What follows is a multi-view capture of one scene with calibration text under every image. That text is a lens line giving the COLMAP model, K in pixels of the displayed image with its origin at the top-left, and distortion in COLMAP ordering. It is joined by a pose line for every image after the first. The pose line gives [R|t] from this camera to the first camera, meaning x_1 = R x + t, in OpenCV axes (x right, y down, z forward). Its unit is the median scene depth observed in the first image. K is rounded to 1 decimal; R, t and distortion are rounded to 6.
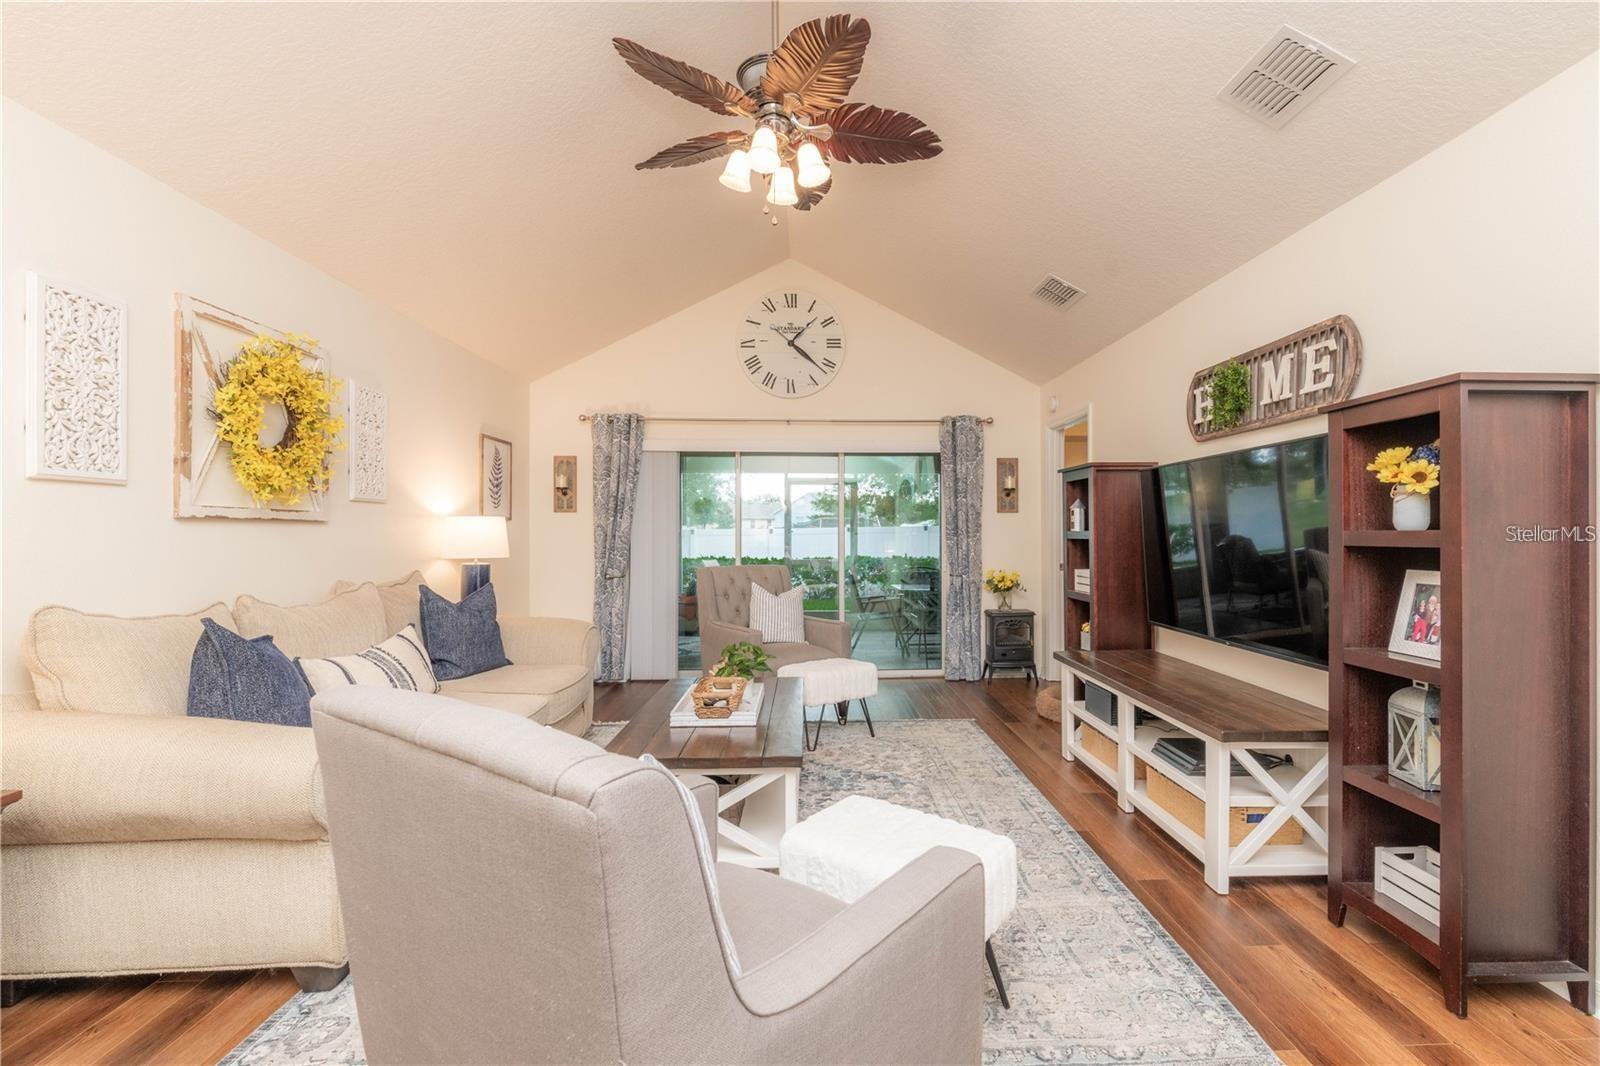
lens RADIAL K [[697.9, 0, 847.9], [0, 697.9, 530.6], [0, 0, 1]] dist [0.001711, -0.000753]
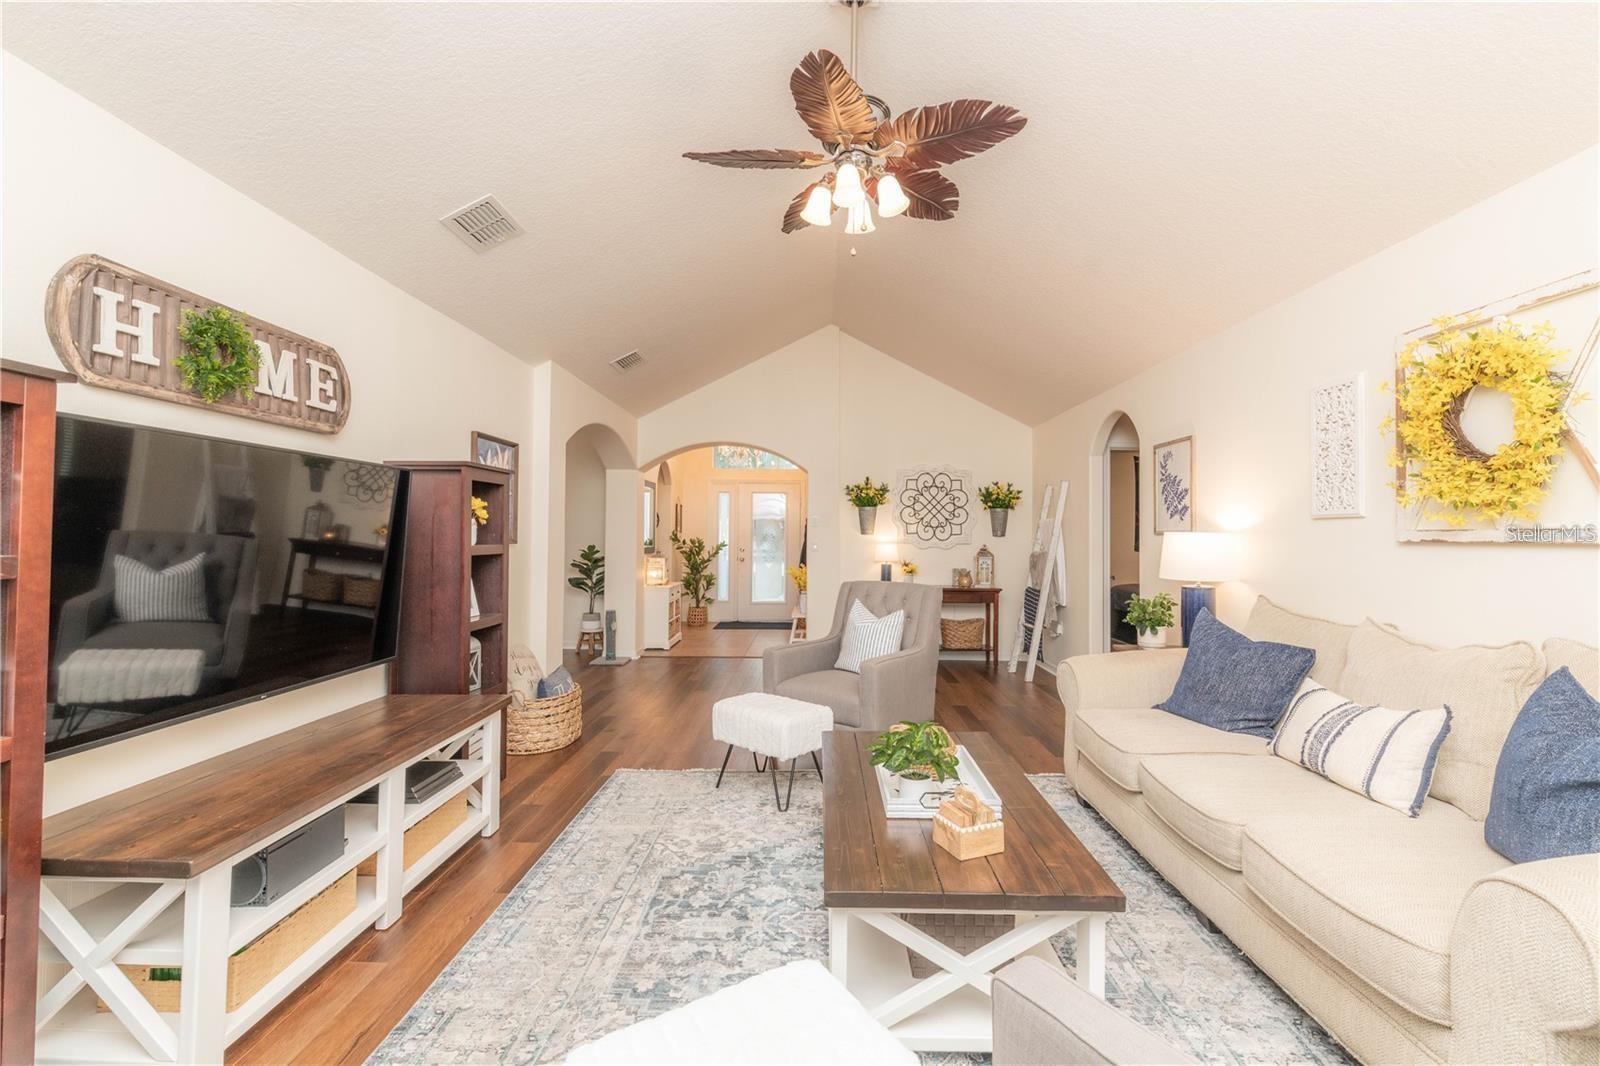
lens RADIAL K [[697.9, 0, 825.7], [0, 697.9, 530.1], [0, 0, 1]] dist [0.001711, -0.000753]
pose [[-0.998828, -0.006497, 0.047957, -0.067694], [-0.007204, 0.999868, -0.014576, -0.008434], [-0.047856, -0.014905, -0.998743, 1.176391]]
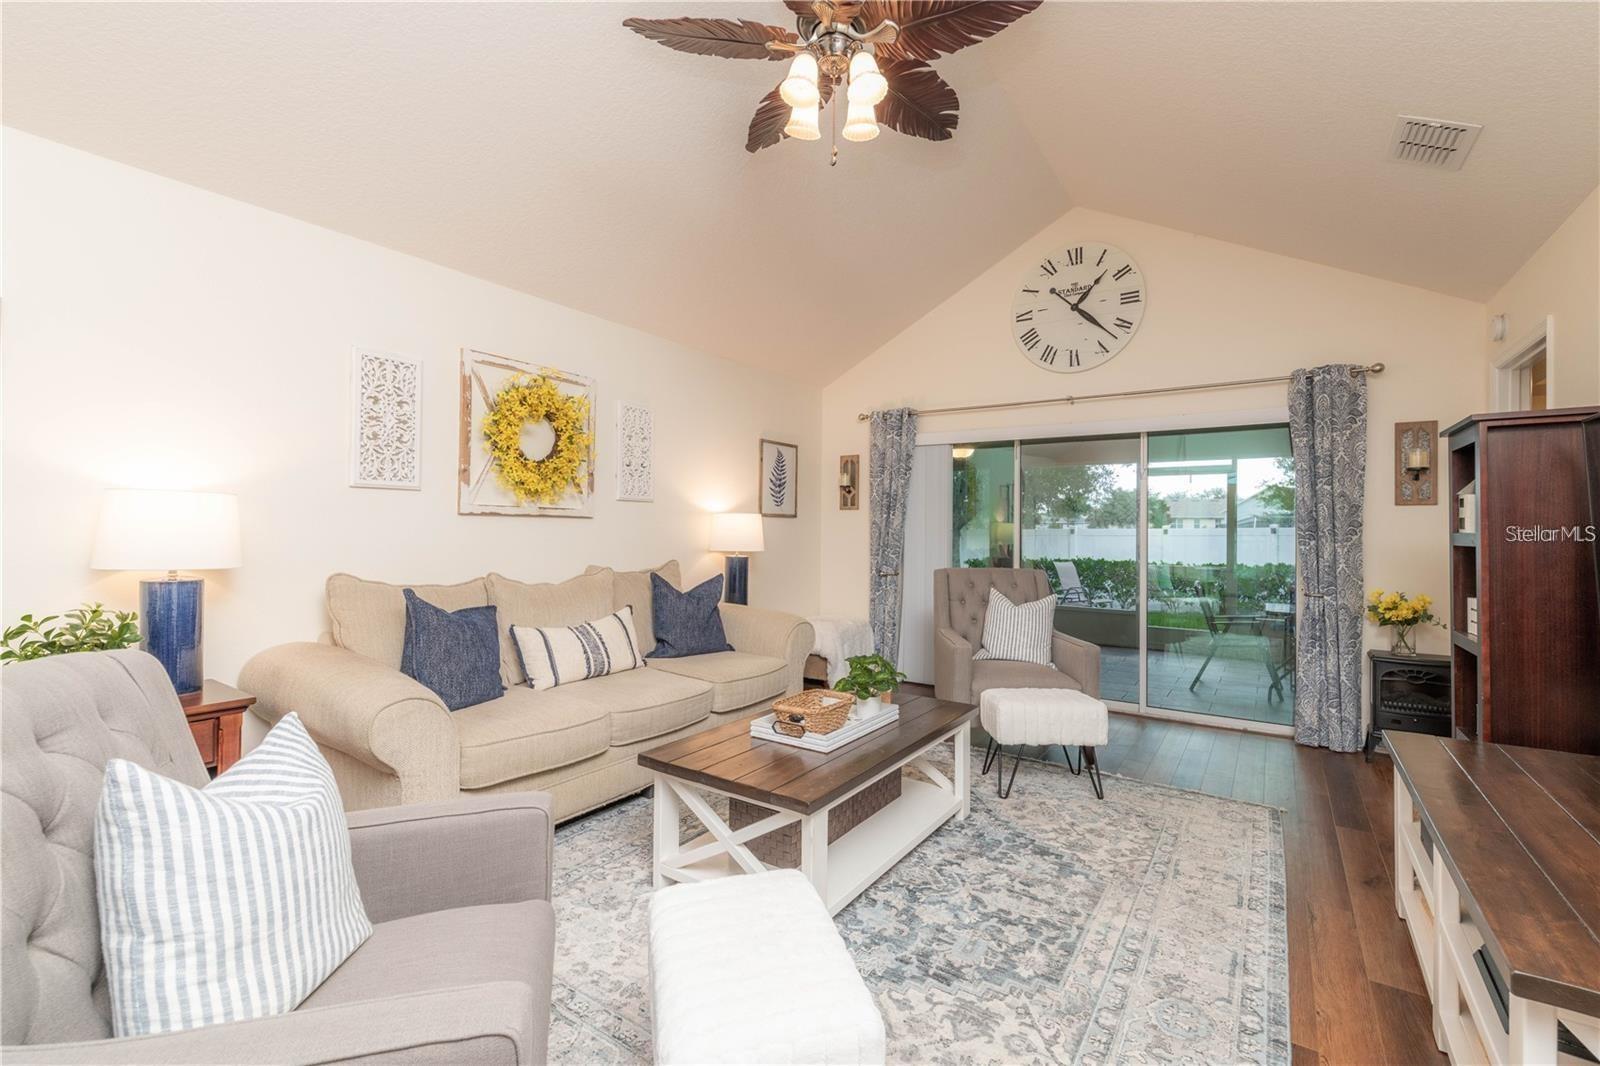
lens RADIAL K [[697.9, 0, 813.9], [0, 697.9, 523.1], [0, 0, 1]] dist [0.001711, -0.000753]
pose [[0.800706, 0.003929, -0.599044, 0.223745], [-0.009667, 0.999933, -0.006363, 0.000893], [0.598979, 0.010886, 0.800691, 0.180988]]
